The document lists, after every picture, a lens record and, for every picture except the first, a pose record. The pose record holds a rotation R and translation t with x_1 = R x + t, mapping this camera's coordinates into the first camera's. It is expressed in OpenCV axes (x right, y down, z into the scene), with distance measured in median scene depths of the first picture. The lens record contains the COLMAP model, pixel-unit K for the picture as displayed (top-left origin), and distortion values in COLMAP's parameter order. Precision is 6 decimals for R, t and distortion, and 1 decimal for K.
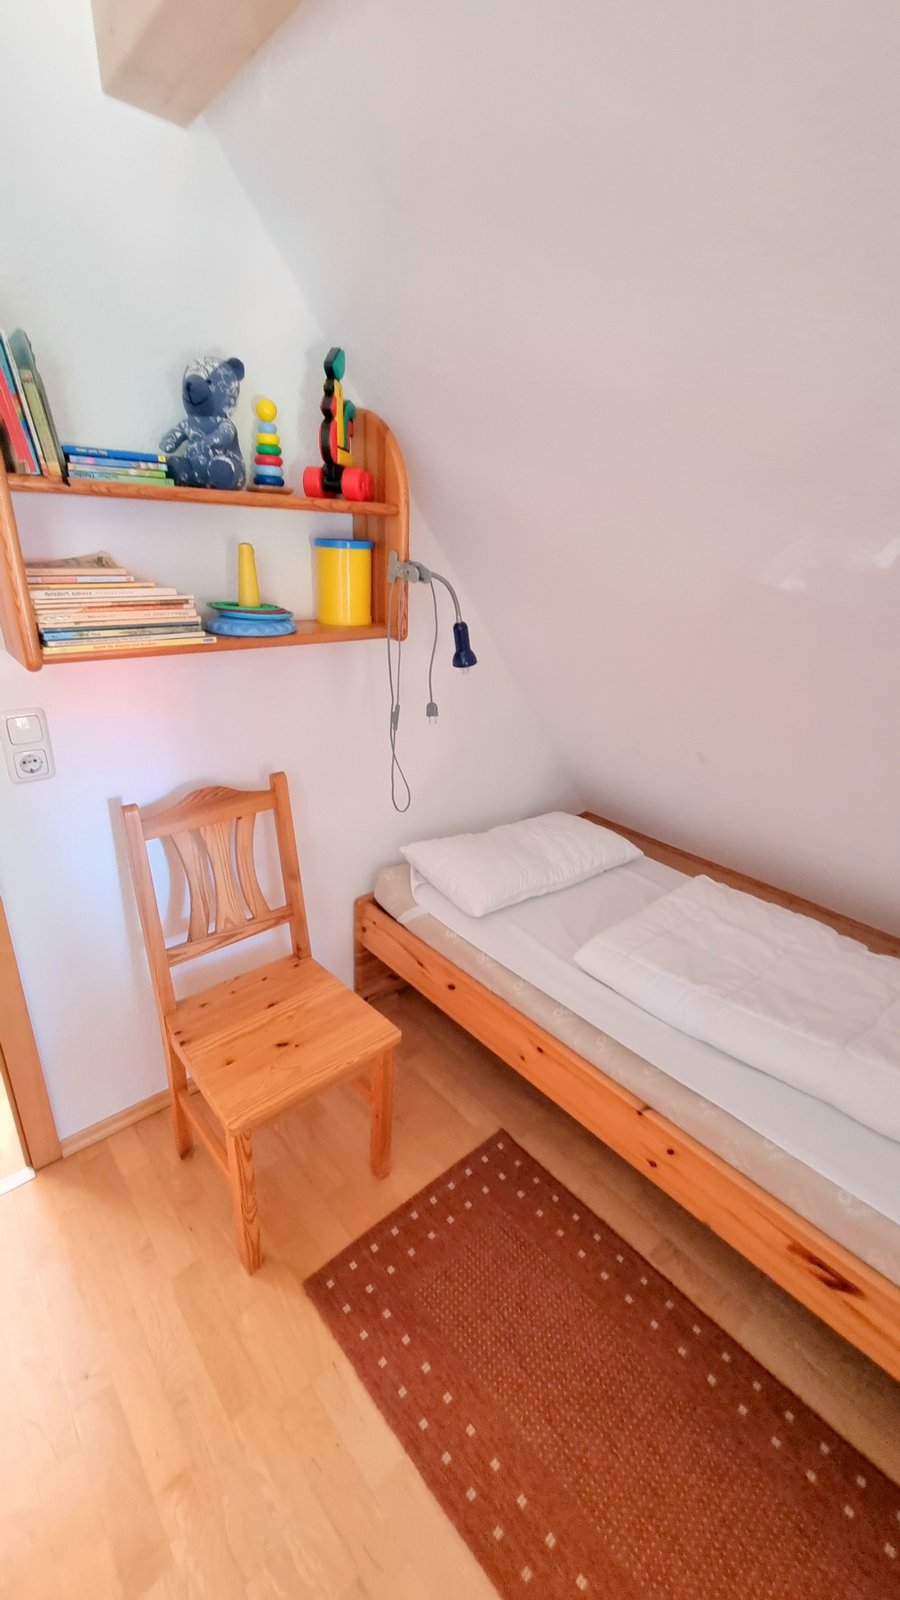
lens RADIAL K [[656.4, 0, 447.1], [0, 656.4, 789.1], [0, 0, 1]] dist [-0.002253, -0.000720]
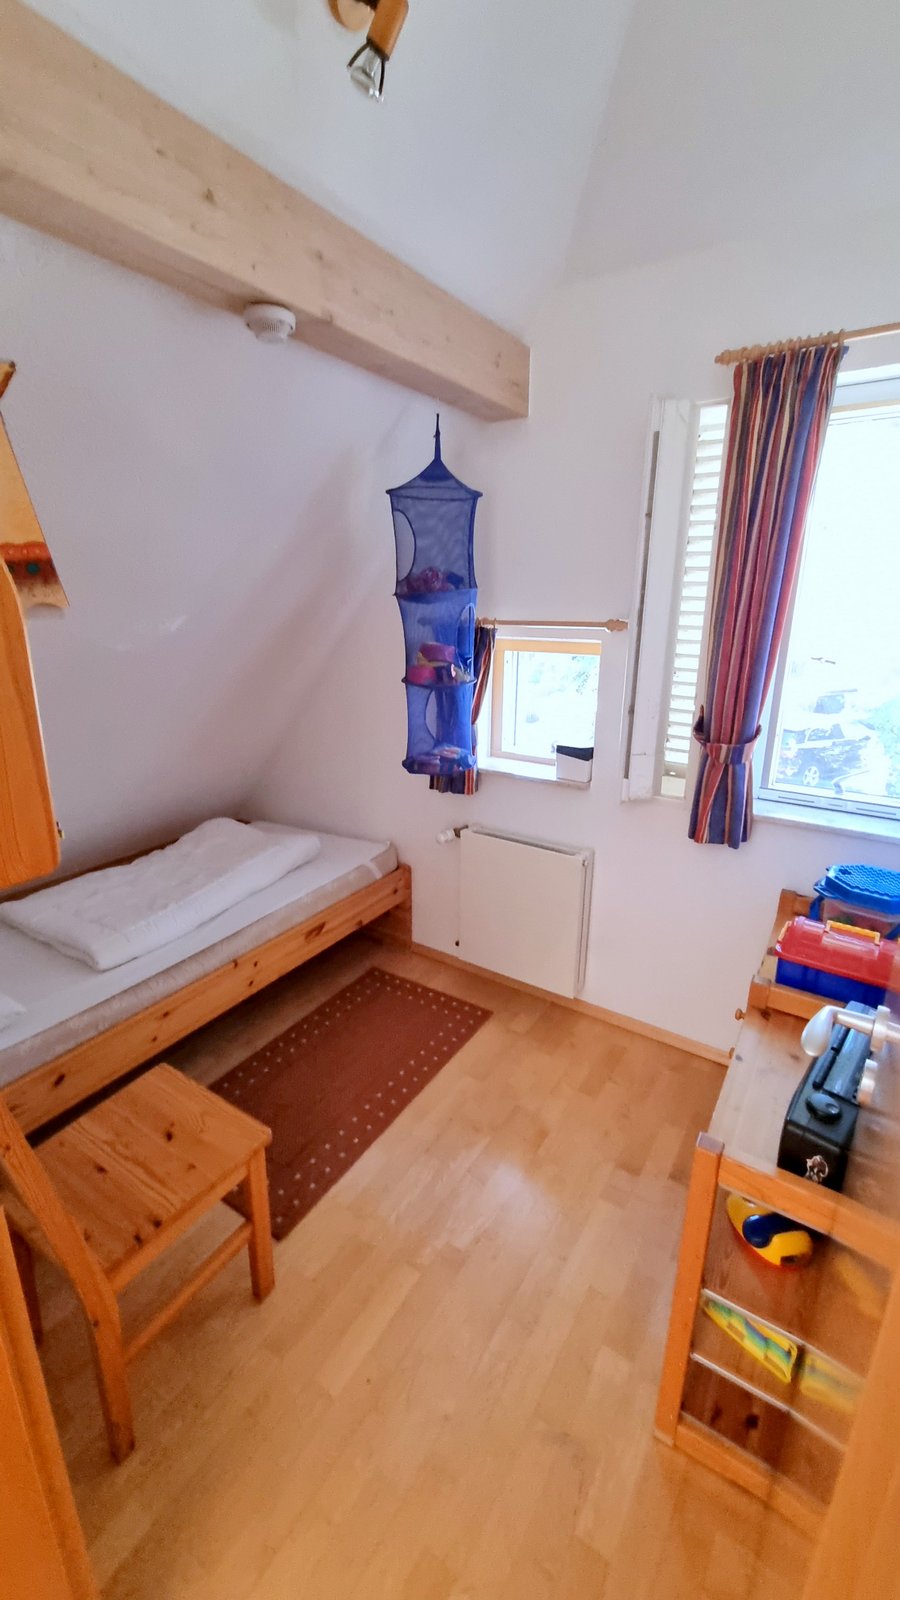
lens RADIAL K [[656.4, 0, 446.2], [0, 656.4, 794.1], [0, 0, 1]] dist [-0.002253, -0.000720]
pose [[-0.266994, -0.323769, 0.907683, -1.258541], [0.338221, 0.850480, 0.402853, -0.367446], [-0.902397, 0.414556, -0.117567, 0.579779]]
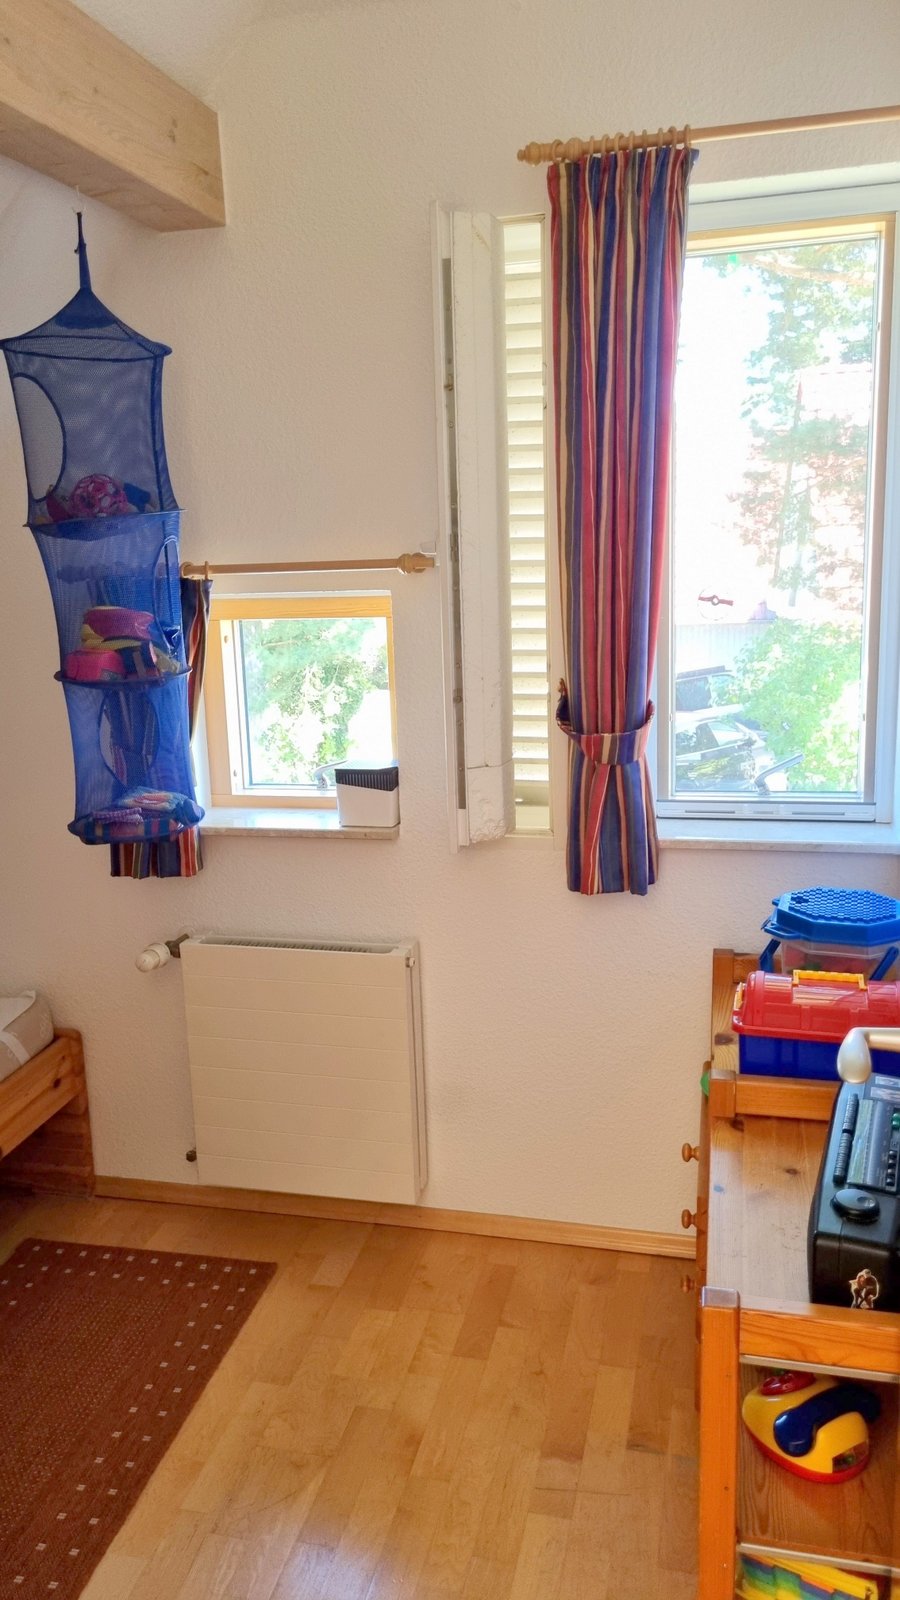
lens RADIAL K [[1221.9, 0, 455.9], [0, 1221.9, 805.7], [0, 0, 1]] dist [0.049975, -0.036230]
pose [[-0.582050, -0.202945, 0.787421, -1.344189], [0.304091, 0.843769, 0.442247, -0.421733], [-0.754153, 0.496858, -0.429402, 0.778696]]
